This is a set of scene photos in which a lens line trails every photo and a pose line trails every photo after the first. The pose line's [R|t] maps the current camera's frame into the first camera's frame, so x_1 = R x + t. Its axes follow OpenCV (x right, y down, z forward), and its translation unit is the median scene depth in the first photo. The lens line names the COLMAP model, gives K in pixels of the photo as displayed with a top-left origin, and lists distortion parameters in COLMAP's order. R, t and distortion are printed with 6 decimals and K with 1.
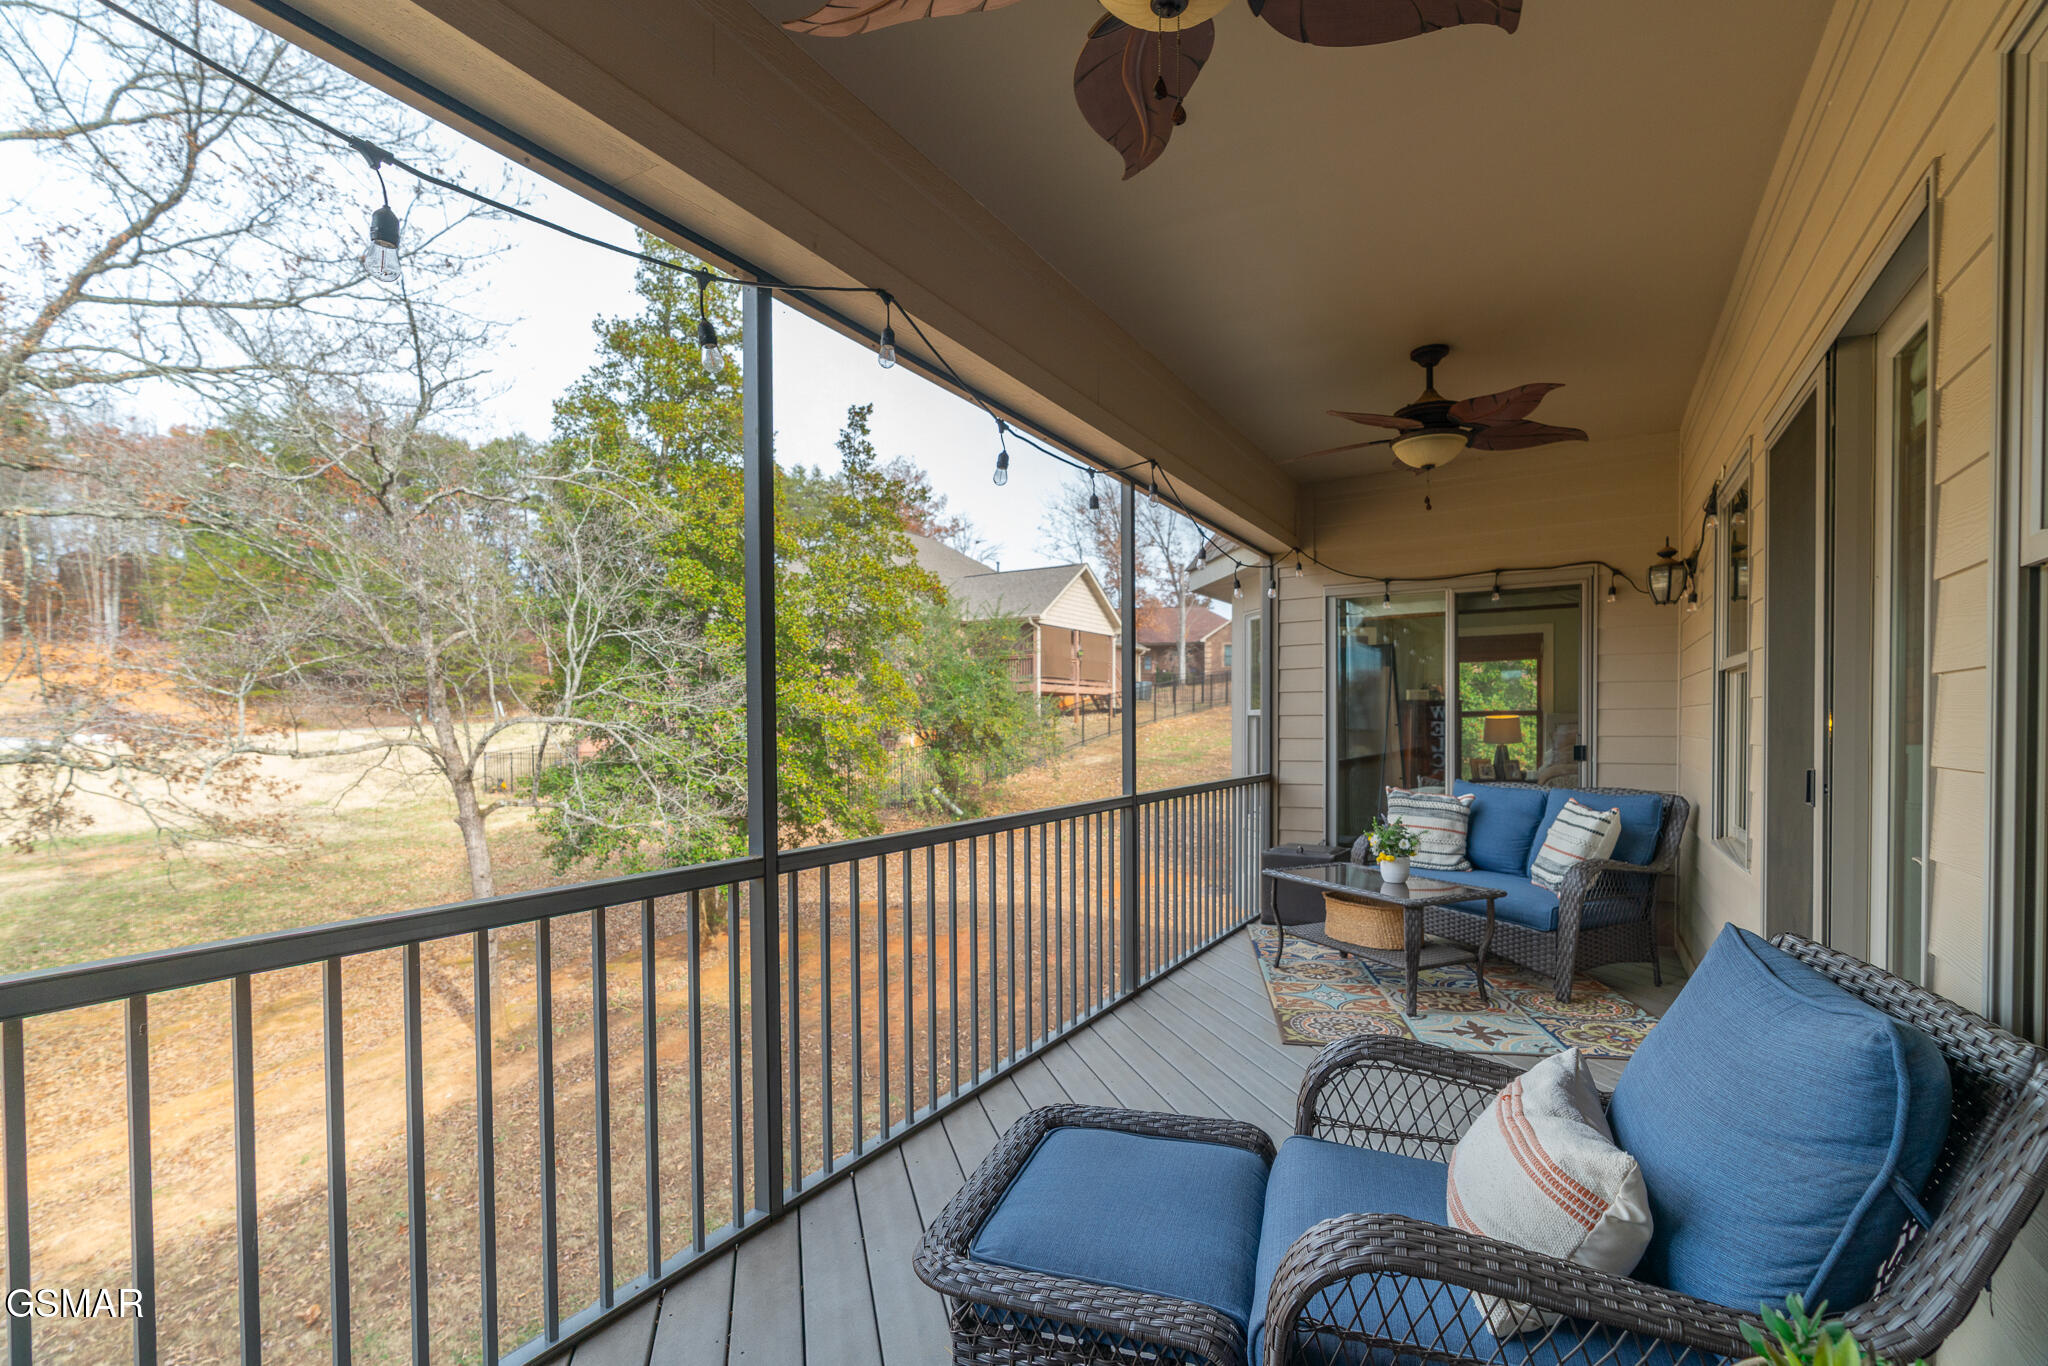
lens RADIAL K [[937.2, 0, 1026.2], [0, 937.2, 742.9], [0, 0, 1]] dist [-0.000209, 0.000102]
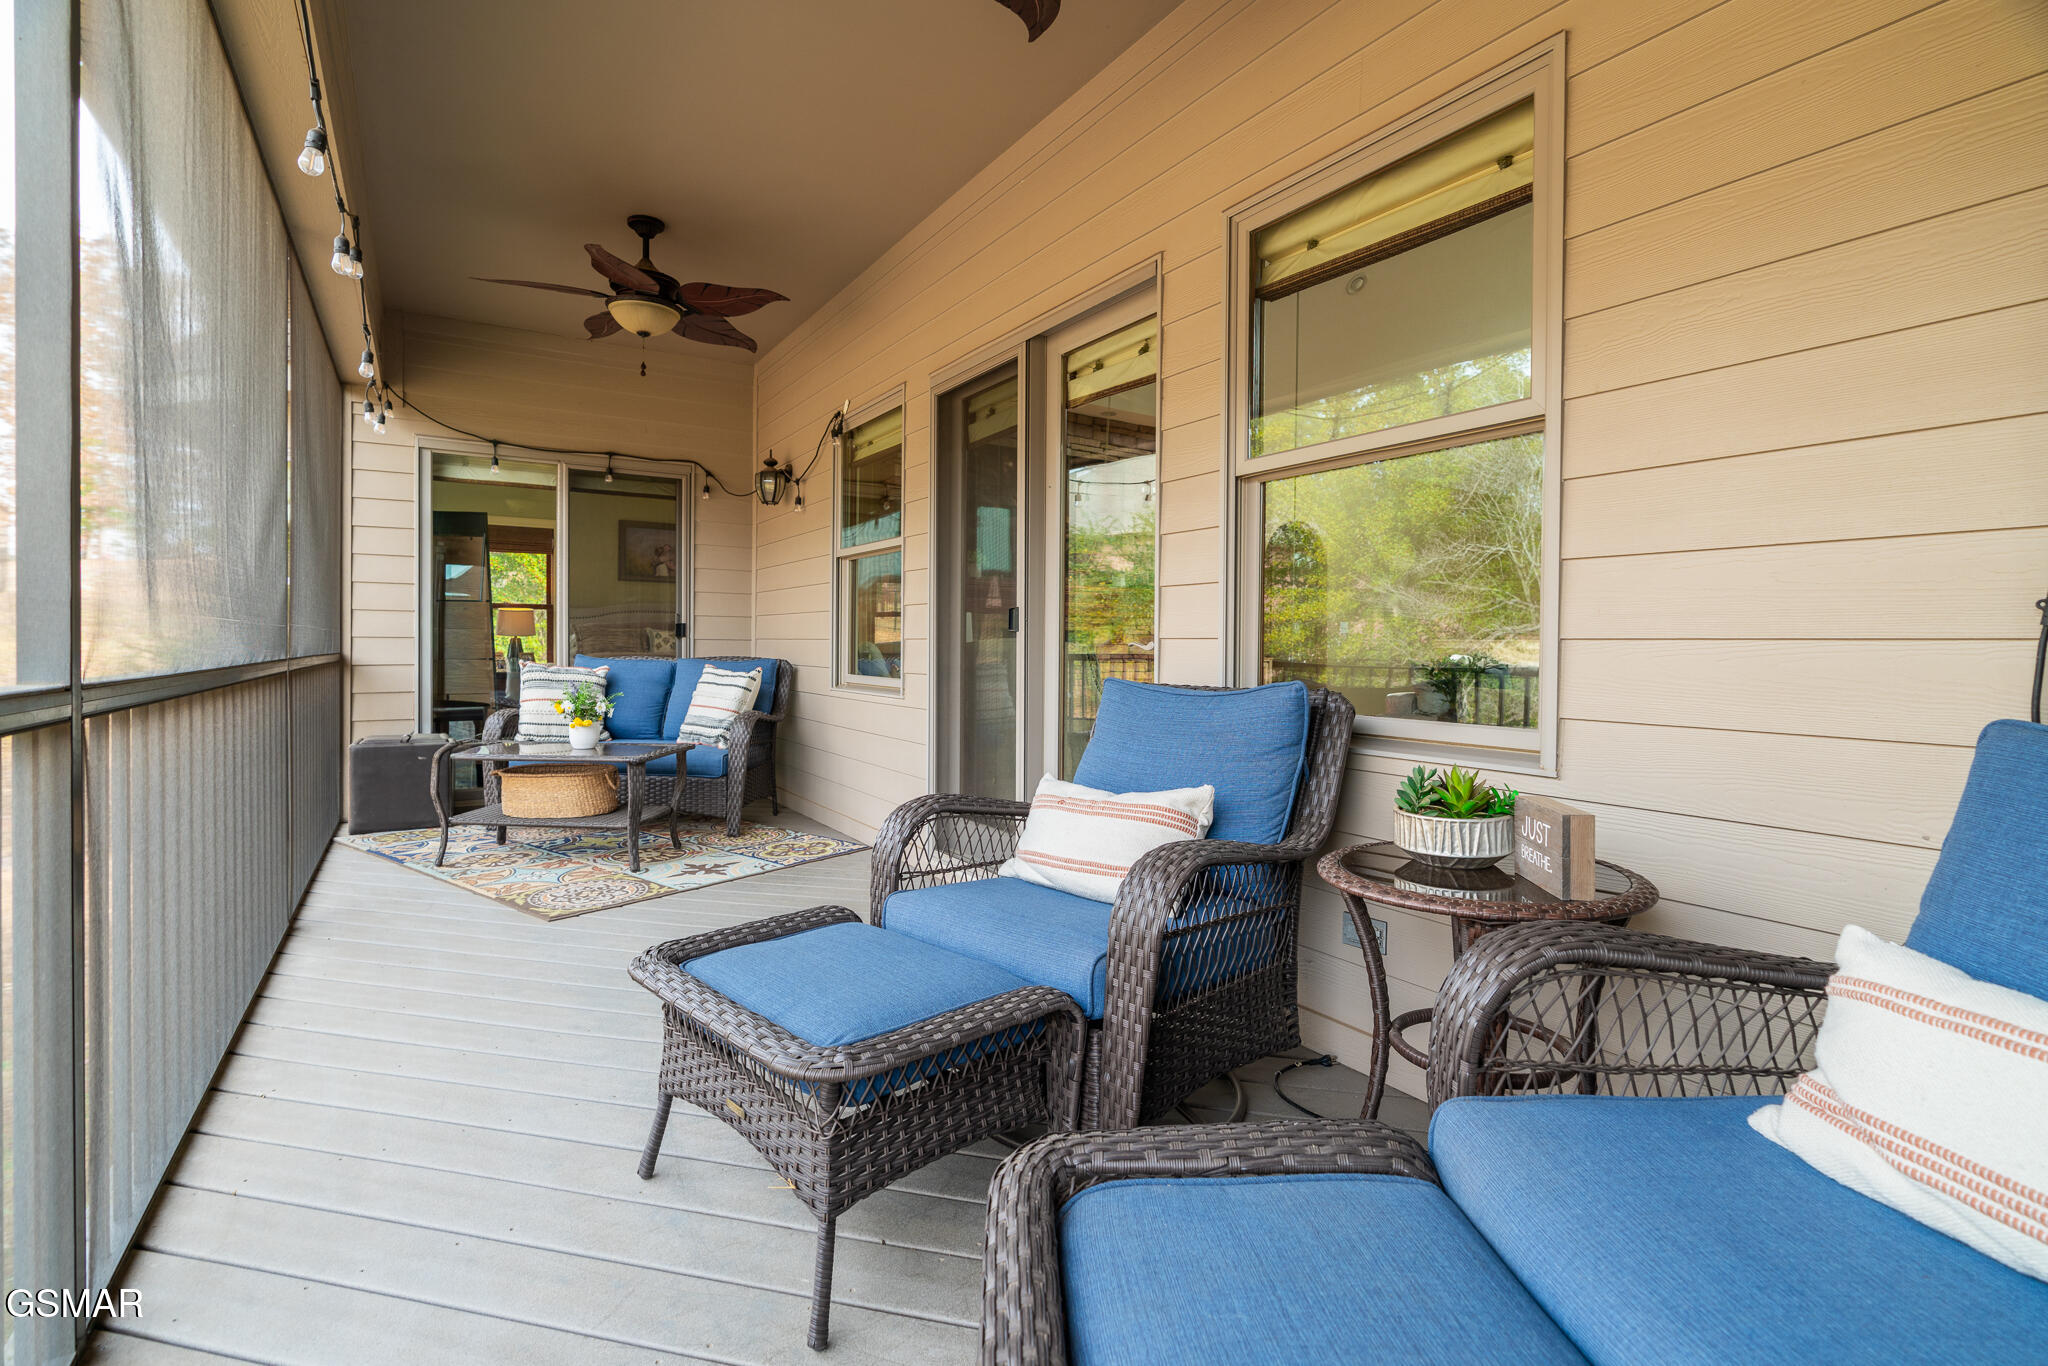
lens RADIAL K [[952.1, 0, 1025.9], [0, 952.1, 649.8], [0, 0, 1]] dist [-0.001424, -0.000077]
pose [[0.459968, 0.006373, 0.887912, -0.267599], [0.005791, 0.999931, -0.010177, 0.056970], [-0.887916, 0.009823, 0.459900, 0.134079]]
